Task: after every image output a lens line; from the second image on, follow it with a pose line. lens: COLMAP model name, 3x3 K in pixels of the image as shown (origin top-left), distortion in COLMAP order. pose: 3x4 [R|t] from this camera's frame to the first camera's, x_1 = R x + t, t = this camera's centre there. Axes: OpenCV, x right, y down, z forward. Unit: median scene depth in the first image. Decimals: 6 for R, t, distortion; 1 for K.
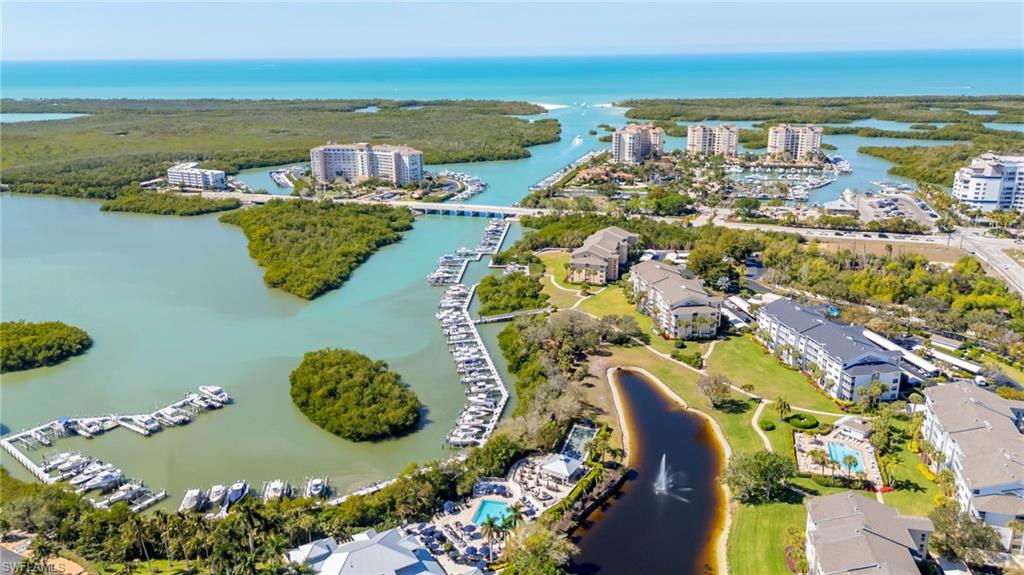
lens RADIAL K [[753.2, 0, 515.5], [0, 753.2, 289.7], [0, 0, 1]] dist [0.080808, -0.087604]
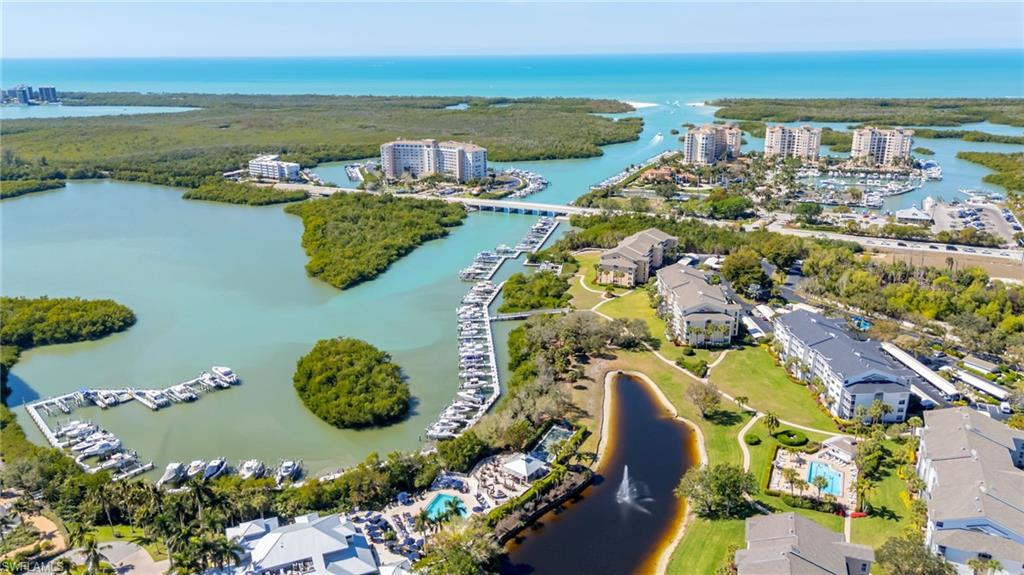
lens RADIAL K [[753.2, 0, 515.5], [0, 753.2, 289.7], [0, 0, 1]] dist [0.080808, -0.087604]
pose [[0.990975, 0.042810, -0.127026, 0.066392], [-0.042452, 0.999083, 0.005526, -0.001763], [0.127146, -0.000084, 0.991884, 0.002963]]
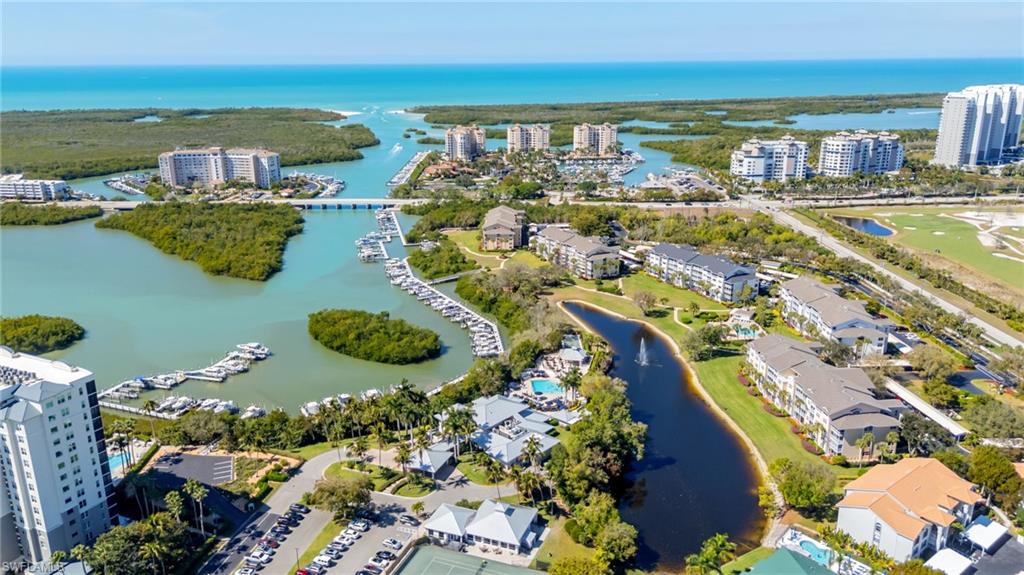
lens RADIAL K [[753.2, 0, 515.5], [0, 753.2, 289.7], [0, 0, 1]] dist [0.080808, -0.087604]
pose [[0.952066, -0.086077, 0.293531, -0.174564], [0.089355, 0.995997, 0.002248, 0.039671], [-0.292549, 0.024089, 0.955947, -0.119929]]
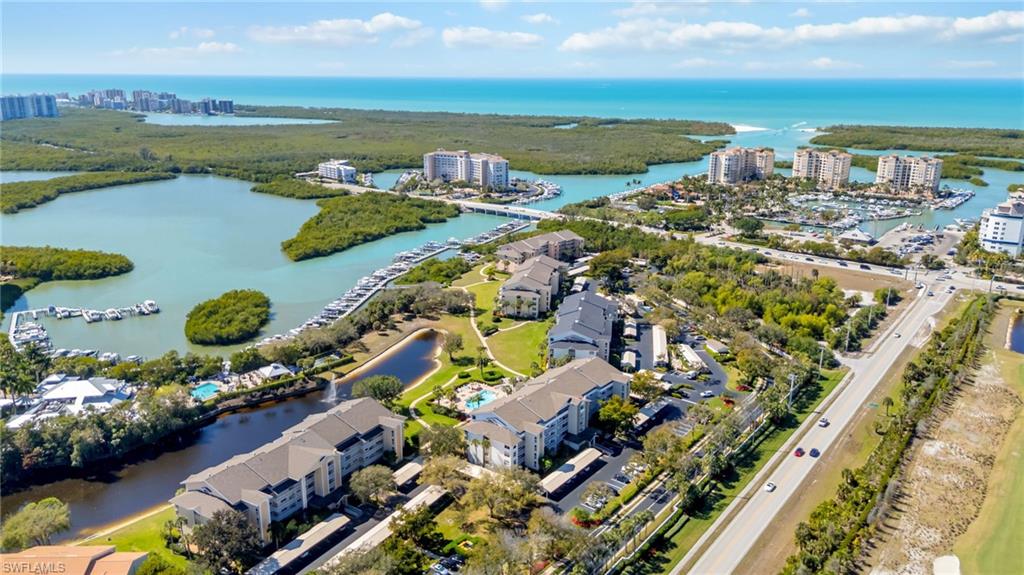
lens RADIAL K [[753.2, 0, 515.5], [0, 753.2, 289.7], [0, 0, 1]] dist [0.080808, -0.087604]
pose [[0.936248, 0.111353, -0.333228, 0.363476], [-0.119394, 0.992840, -0.003681, 0.015121], [0.330432, 0.043231, 0.942839, -0.065124]]
